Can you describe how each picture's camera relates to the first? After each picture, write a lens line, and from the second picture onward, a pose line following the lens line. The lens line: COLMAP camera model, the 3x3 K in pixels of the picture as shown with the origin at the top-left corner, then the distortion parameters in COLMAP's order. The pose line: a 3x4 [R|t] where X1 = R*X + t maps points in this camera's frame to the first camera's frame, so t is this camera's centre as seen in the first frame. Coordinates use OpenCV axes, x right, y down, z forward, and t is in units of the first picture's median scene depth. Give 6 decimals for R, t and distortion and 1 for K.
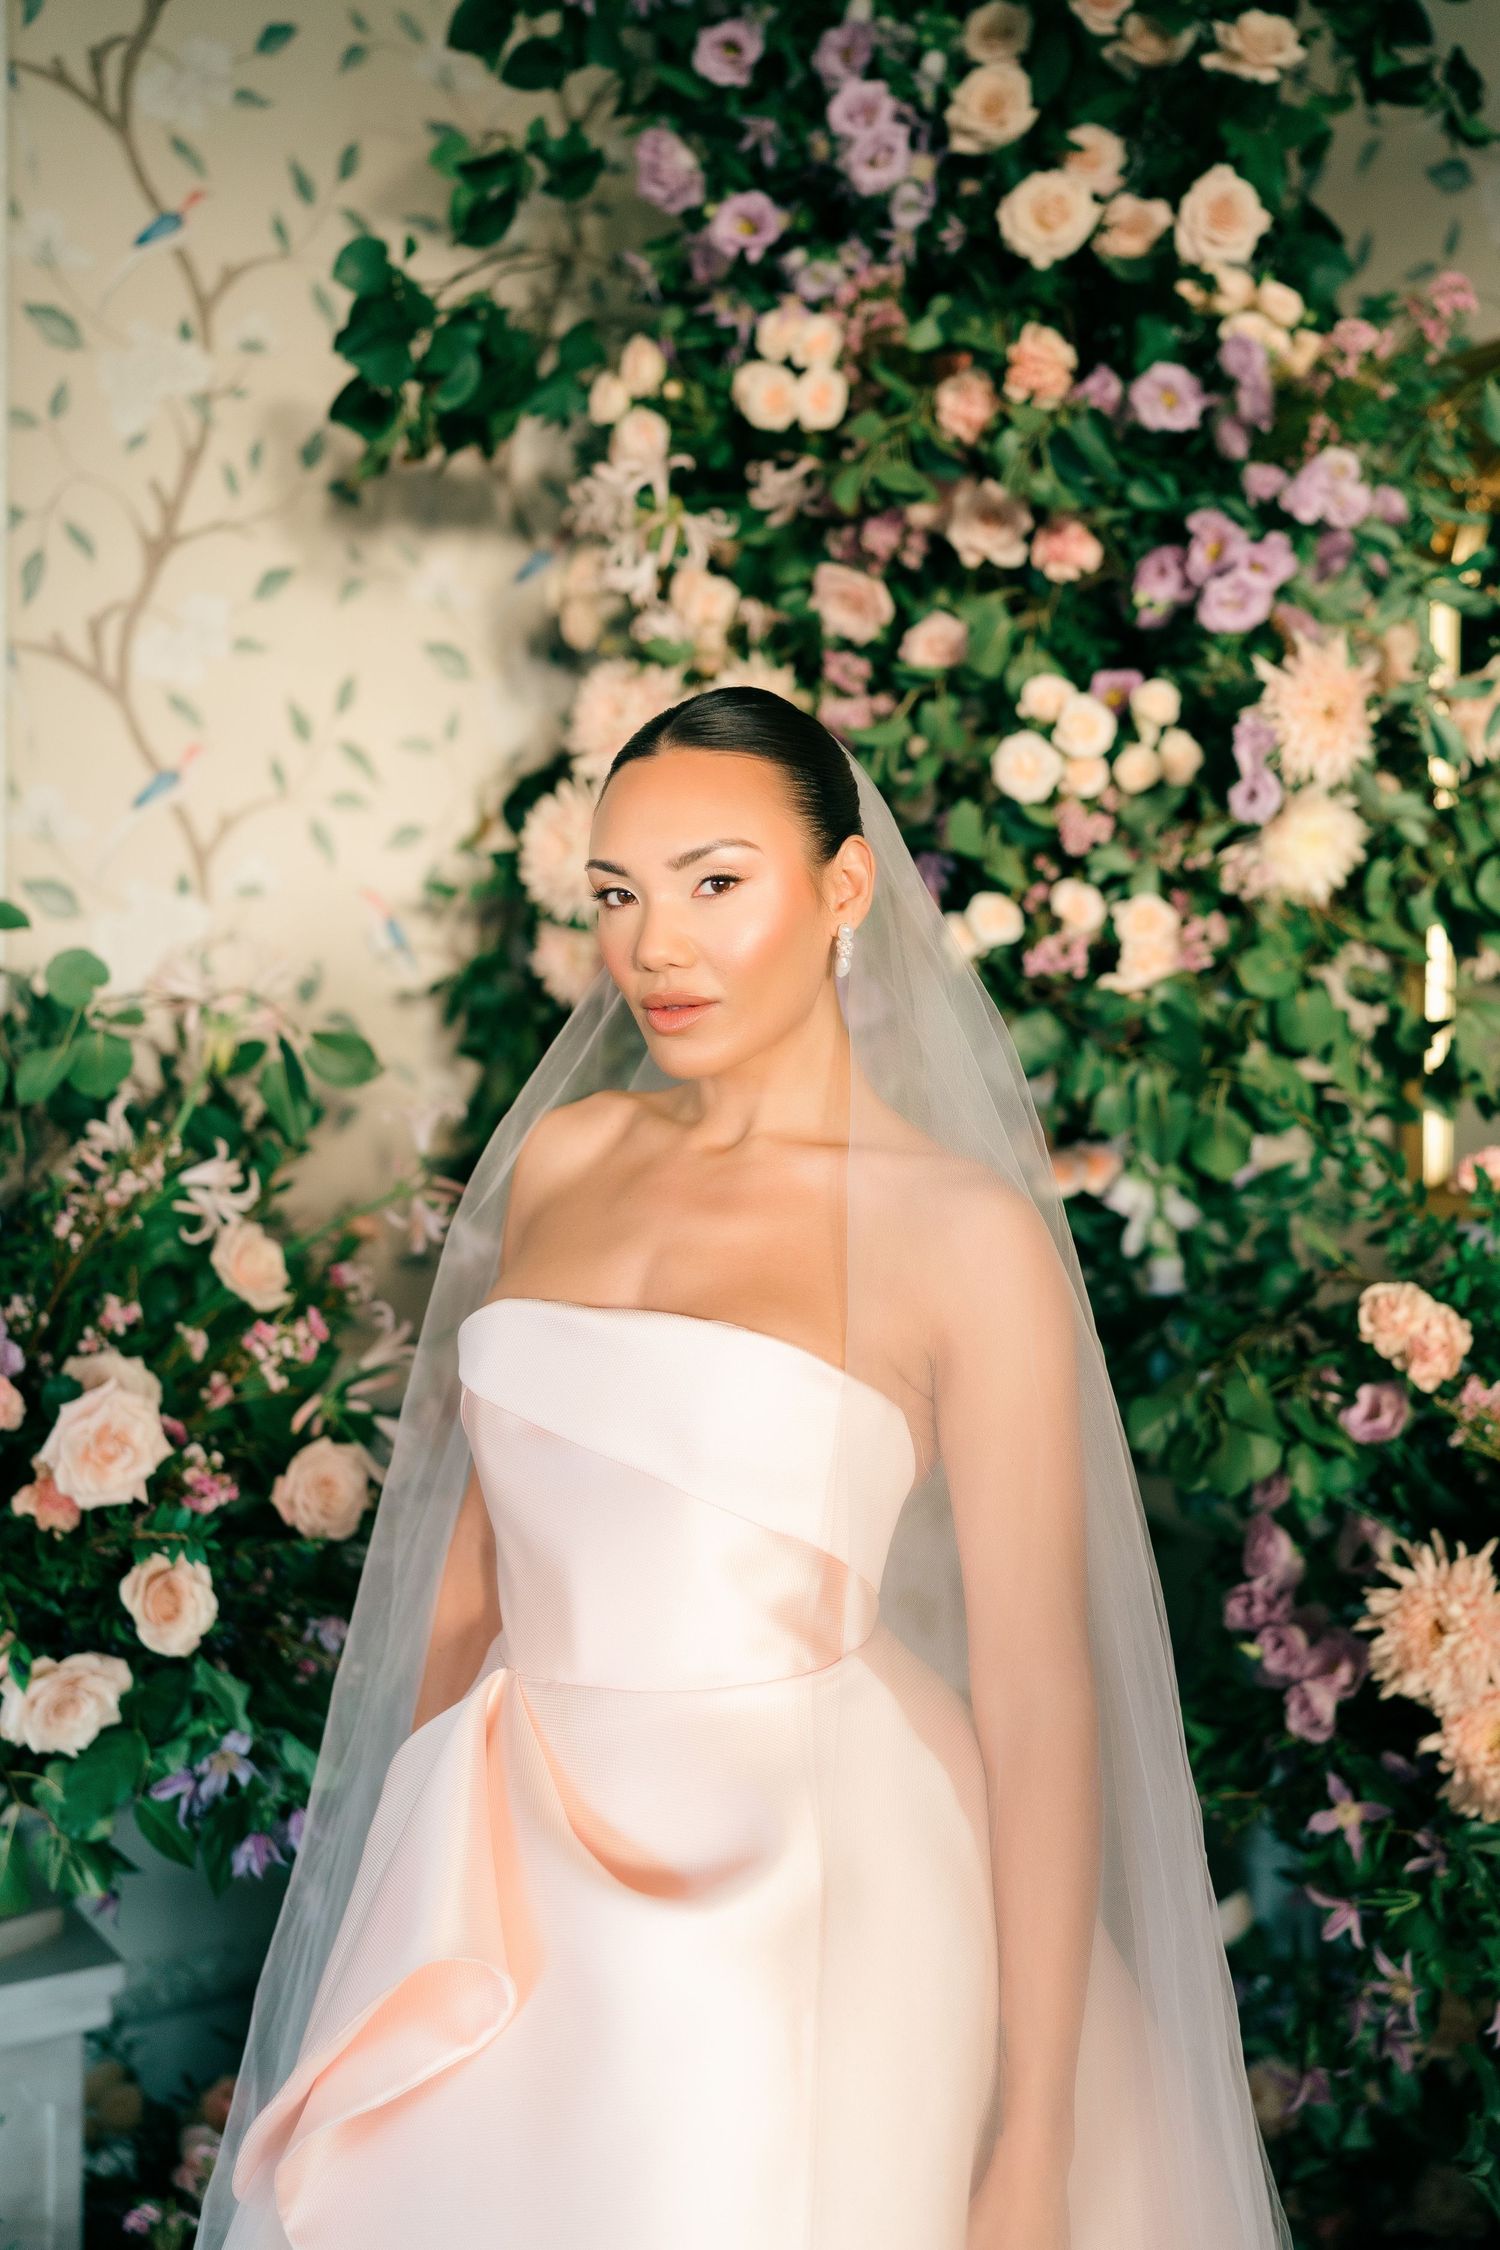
lens RADIAL K [[2240.8, 0, 750.4], [0, 2240.8, 1111.9], [0, 0, 1]] dist [0.012222, -0.023431]
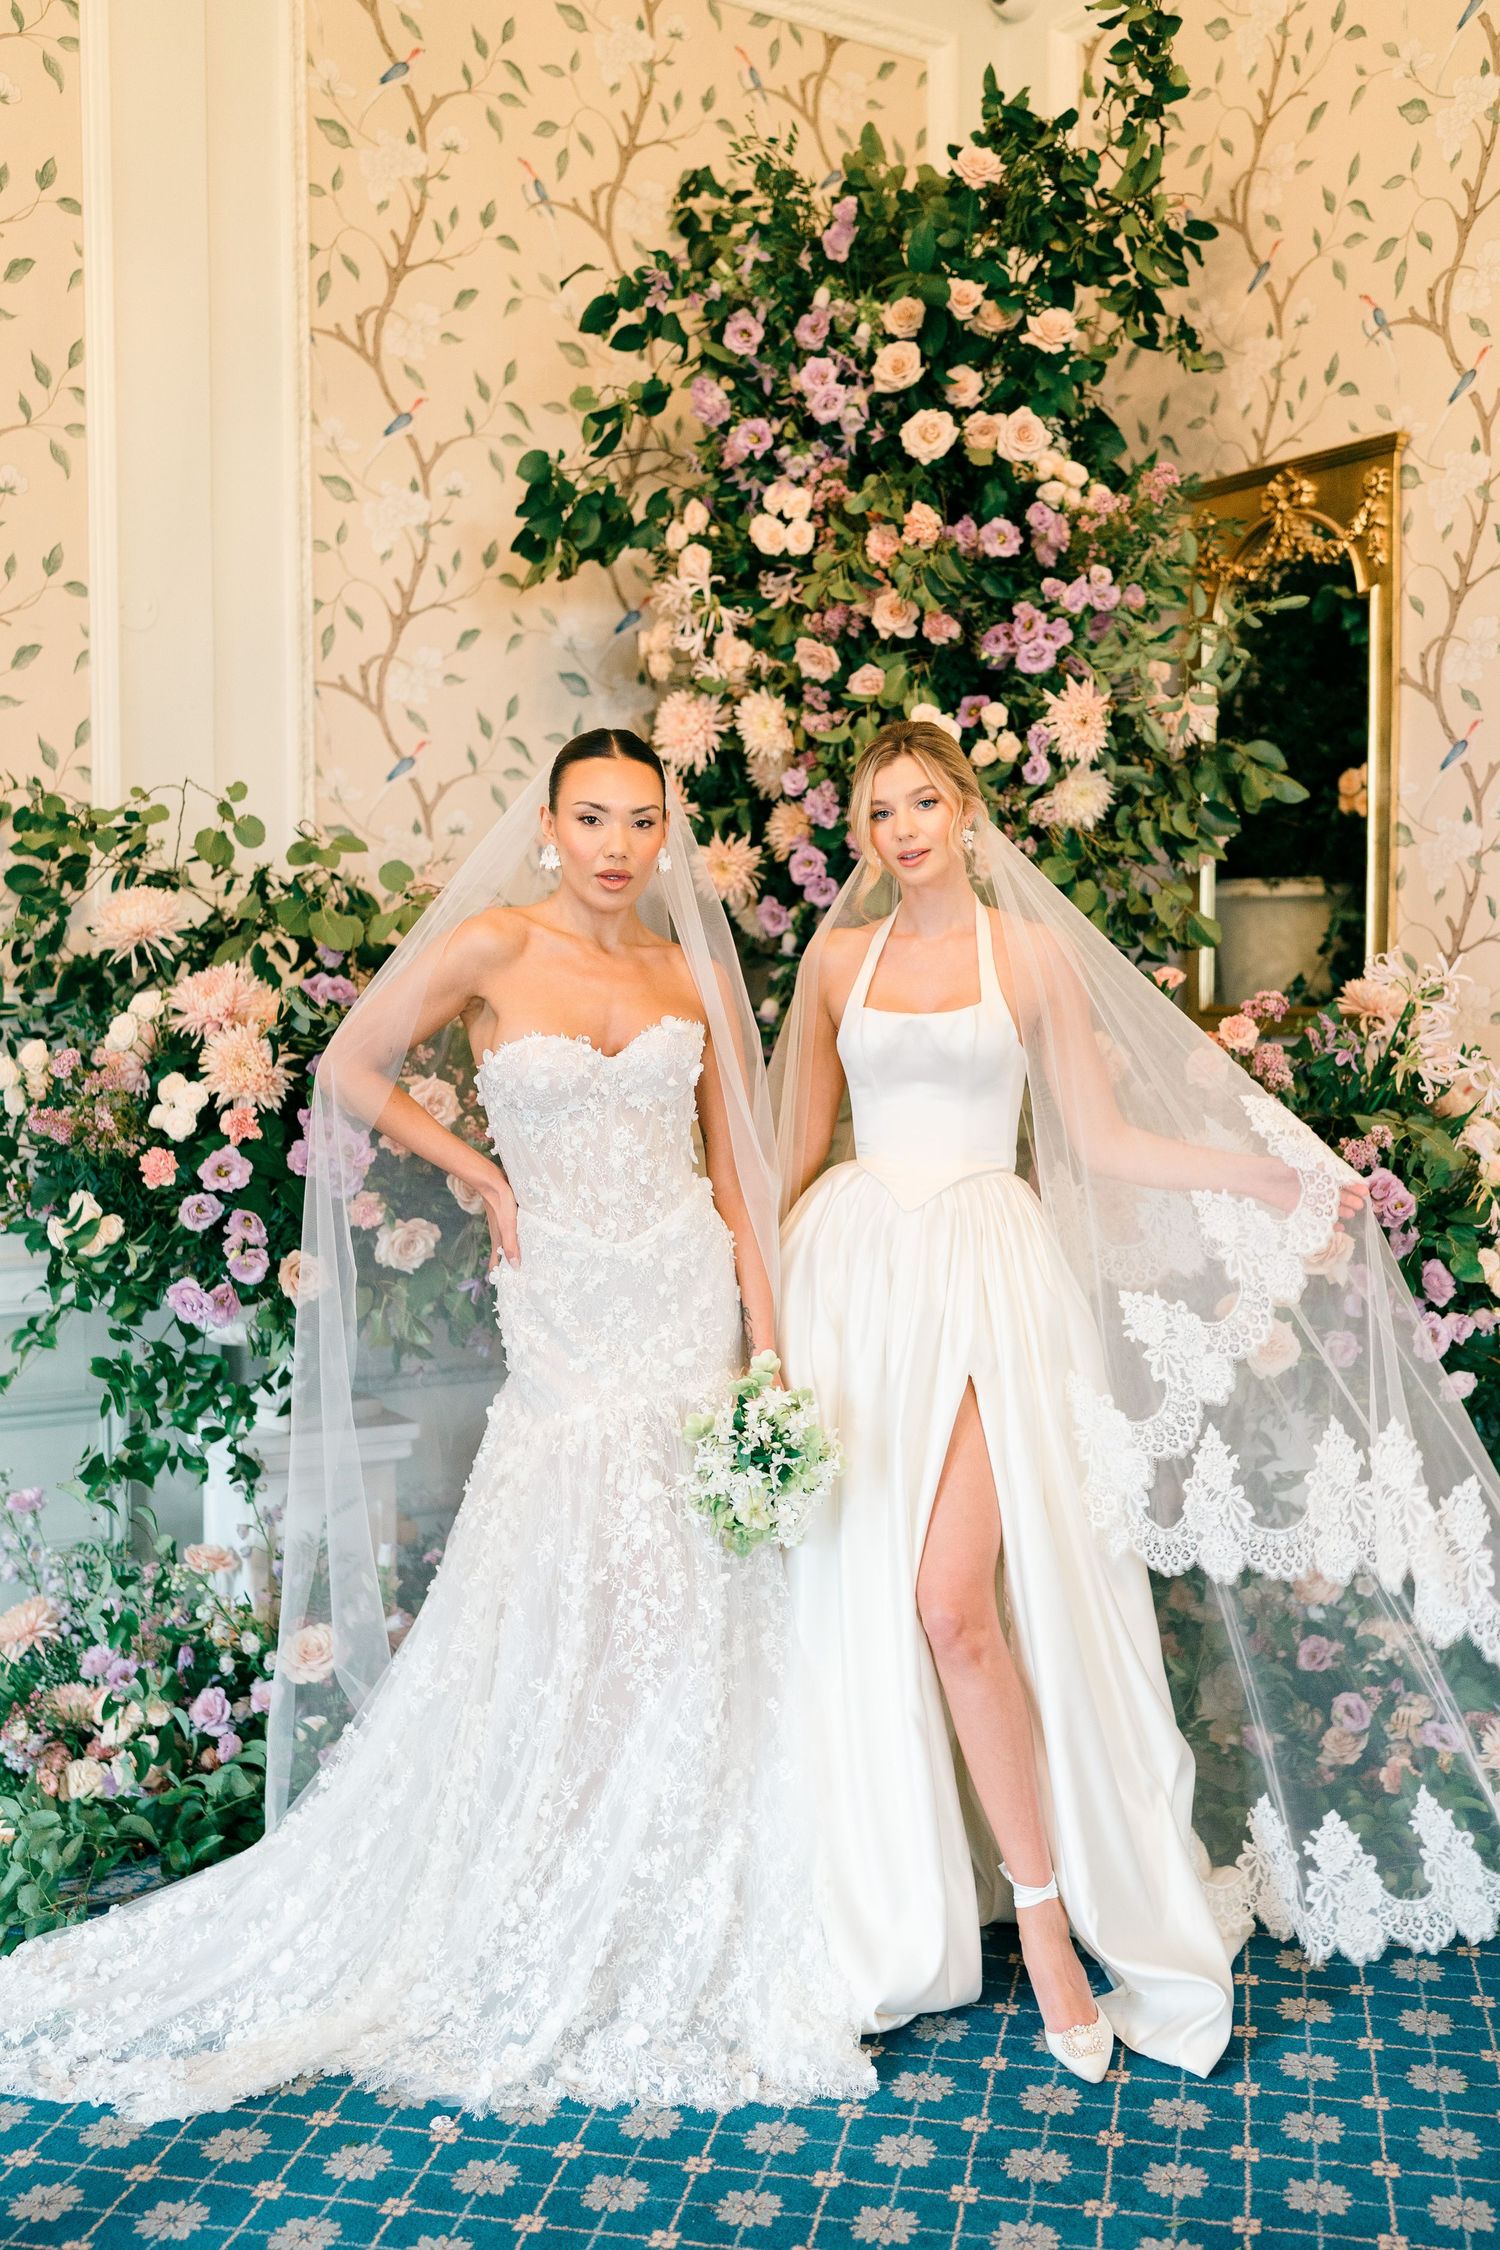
lens RADIAL K [[2263.2, 0, 775.6], [0, 2263.2, 1127.4], [0, 0, 1]] dist [-0.003400, 0.008878]
pose [[0.999811, -0.008674, -0.017420, 0.039741], [0.009208, 0.999483, 0.030815, 0.078980], [0.017143, -0.030969, 0.999373, -0.748163]]
